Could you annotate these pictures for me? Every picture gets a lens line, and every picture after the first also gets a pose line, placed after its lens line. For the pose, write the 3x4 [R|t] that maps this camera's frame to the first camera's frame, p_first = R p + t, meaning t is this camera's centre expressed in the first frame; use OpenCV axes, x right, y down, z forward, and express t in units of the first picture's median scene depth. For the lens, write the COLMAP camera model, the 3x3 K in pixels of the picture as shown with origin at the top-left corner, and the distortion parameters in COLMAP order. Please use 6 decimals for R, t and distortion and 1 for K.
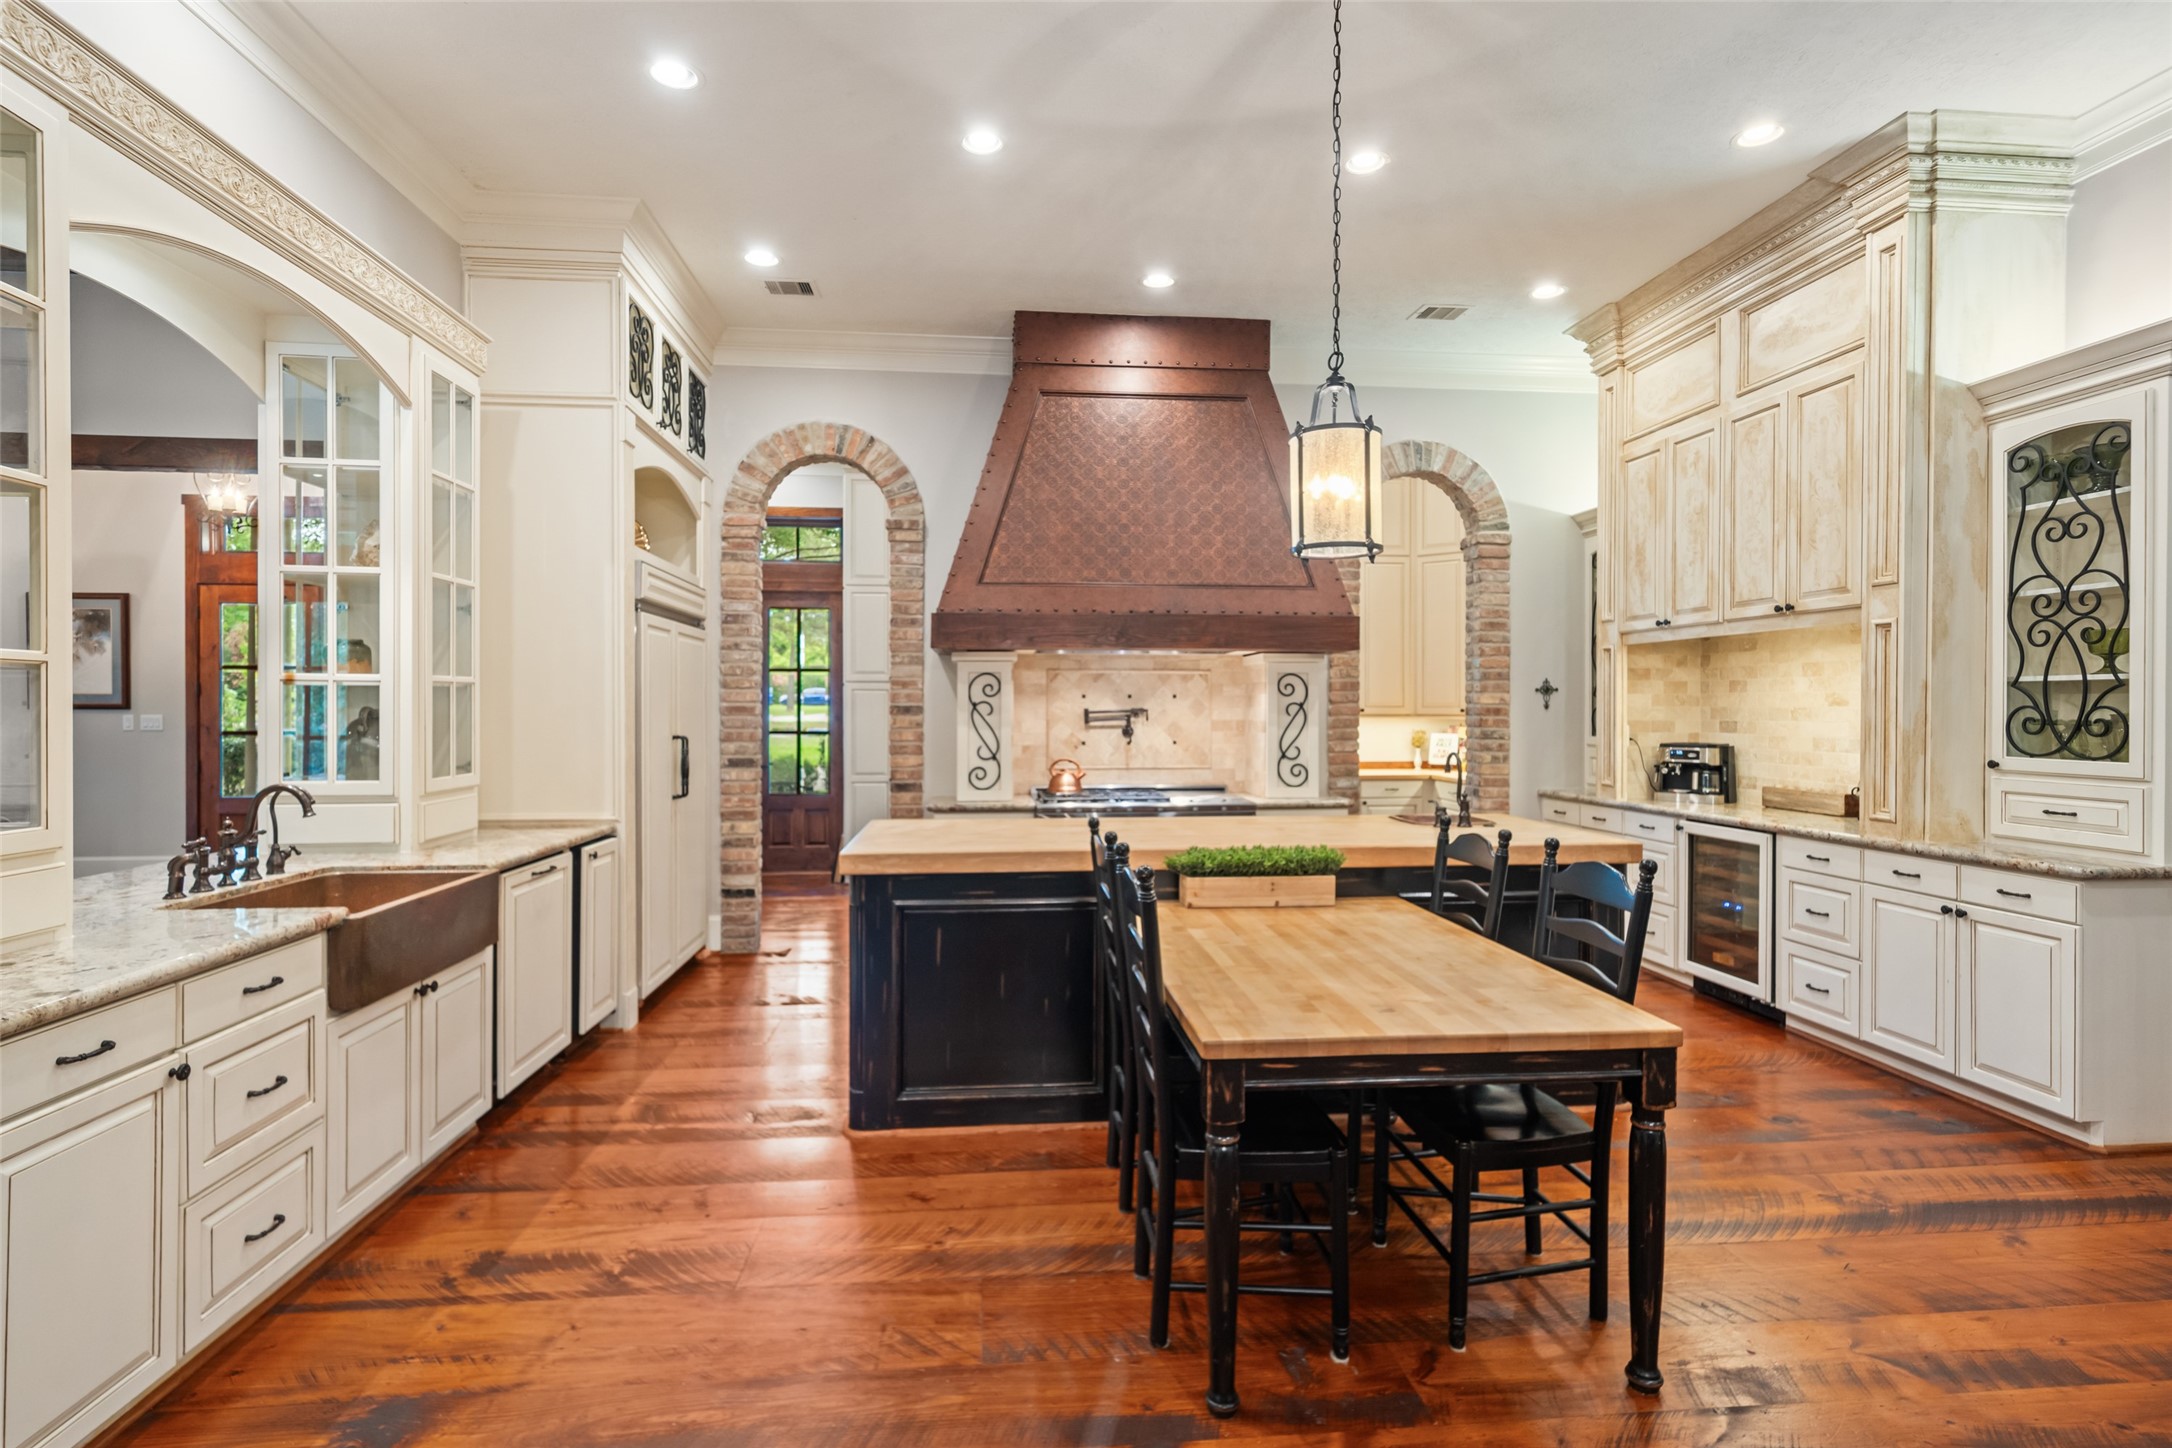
lens RADIAL K [[1069.2, 0, 1084.2], [0, 1069.2, 718.8], [0, 0, 1]] dist [0.000434, 0.000494]
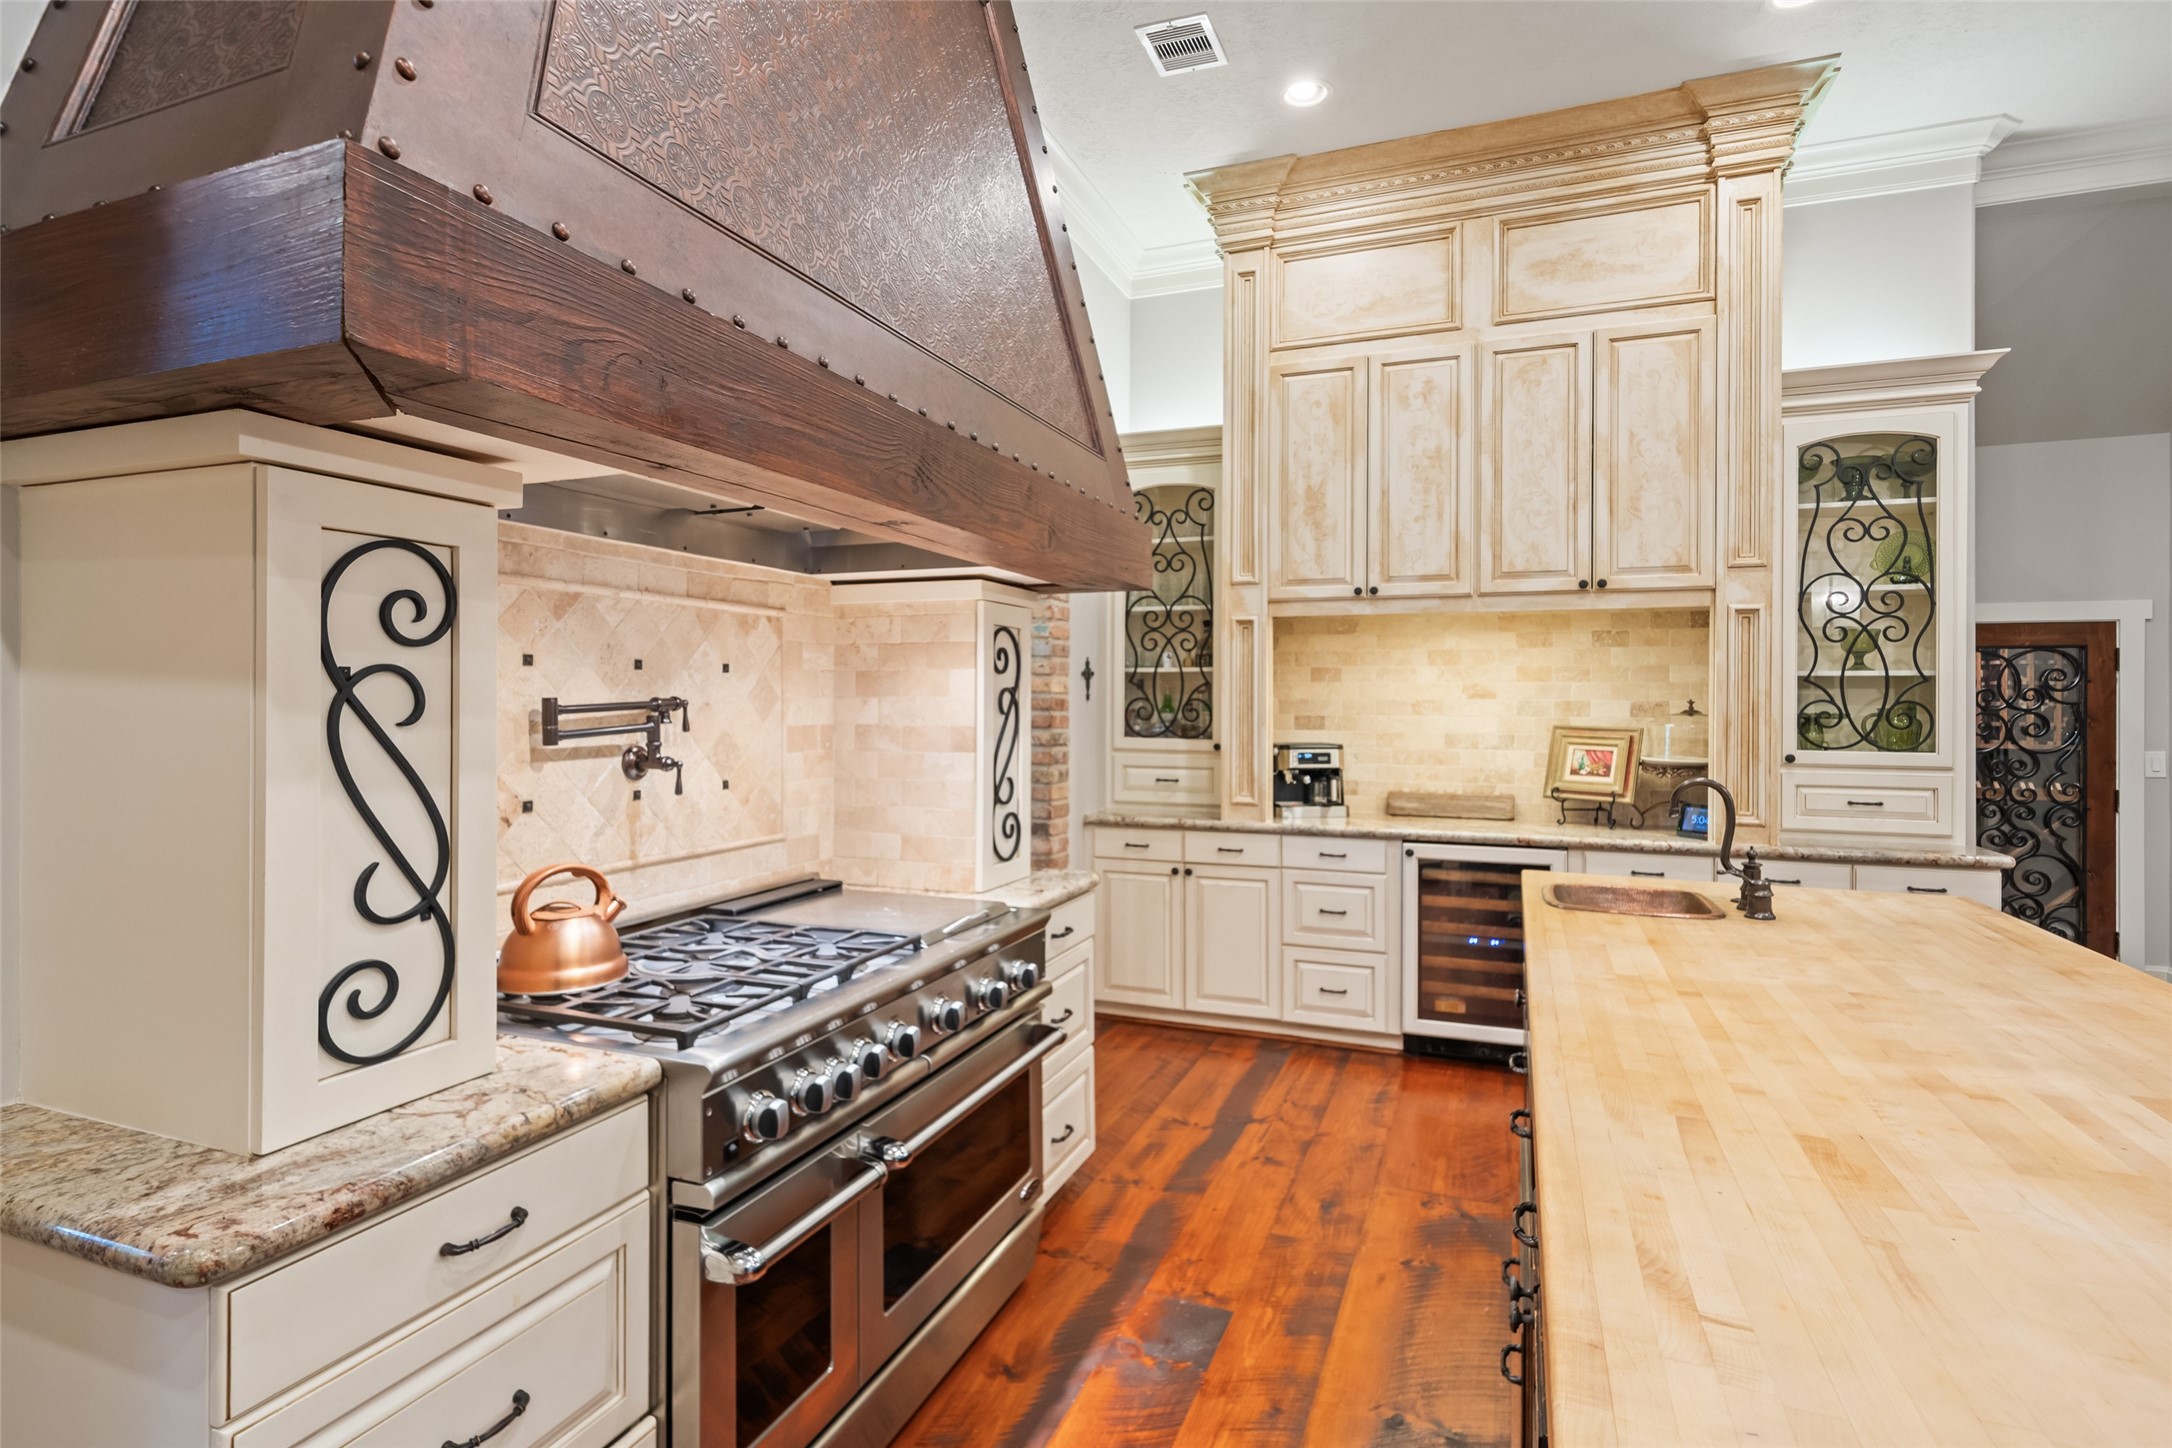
lens RADIAL K [[1069.2, 0, 1087.2], [0, 1069.2, 703.8], [0, 0, 1]] dist [0.000434, 0.000494]
pose [[0.454383, -0.001127, 0.890806, -0.249805], [0.005176, 0.999986, -0.001375, -0.007702], [-0.890791, 0.005235, 0.454382, 0.842705]]
